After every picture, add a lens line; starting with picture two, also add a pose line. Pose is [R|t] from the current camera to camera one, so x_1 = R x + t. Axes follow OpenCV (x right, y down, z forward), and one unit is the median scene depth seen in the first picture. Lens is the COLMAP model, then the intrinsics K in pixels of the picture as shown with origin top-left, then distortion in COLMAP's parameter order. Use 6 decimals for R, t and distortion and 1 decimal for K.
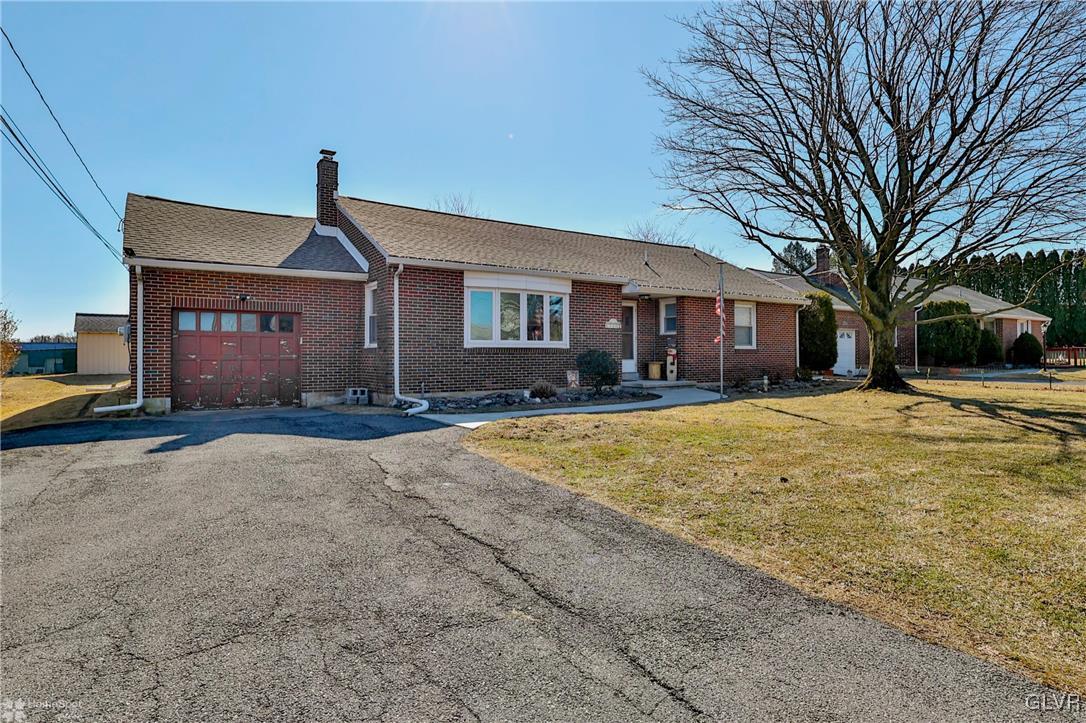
lens RADIAL K [[517.2, 0, 543.0], [0, 517.2, 361.5], [0, 0, 1]] dist [0.000314, -0.000212]
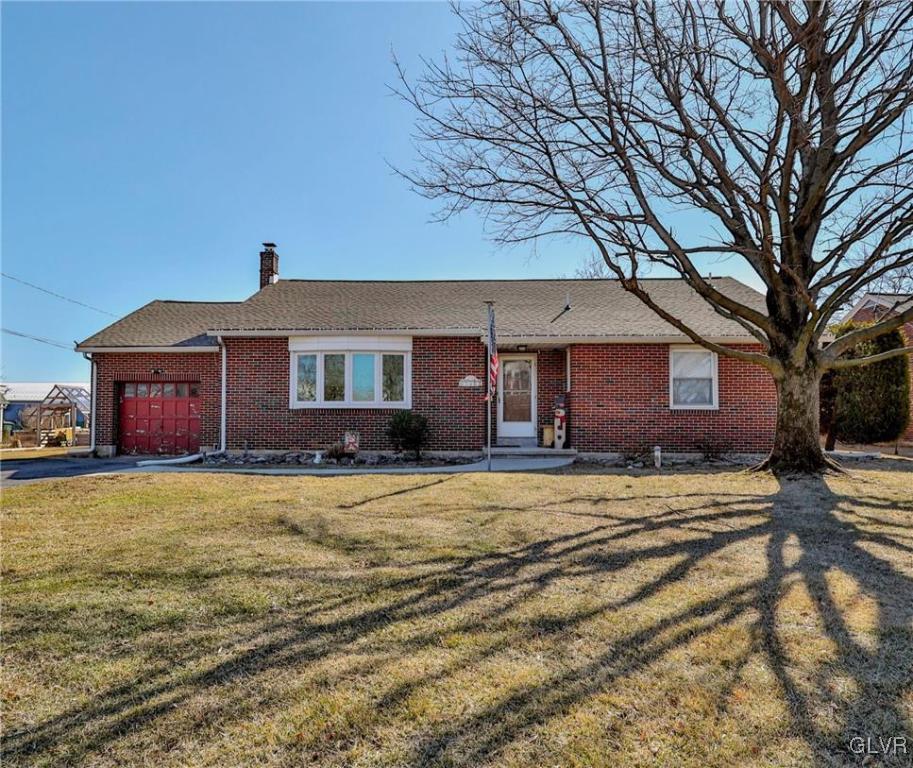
lens RADIAL K [[510.7, 0, 456.5], [0, 510.7, 420.3], [0, 0, 1]] dist [-0.002251, -0.000290]
pose [[0.847519, 0.006085, -0.530730, 0.671871], [-0.011531, 0.999909, -0.006951, 0.000493], [0.530640, 0.012011, 0.847512, 0.279902]]
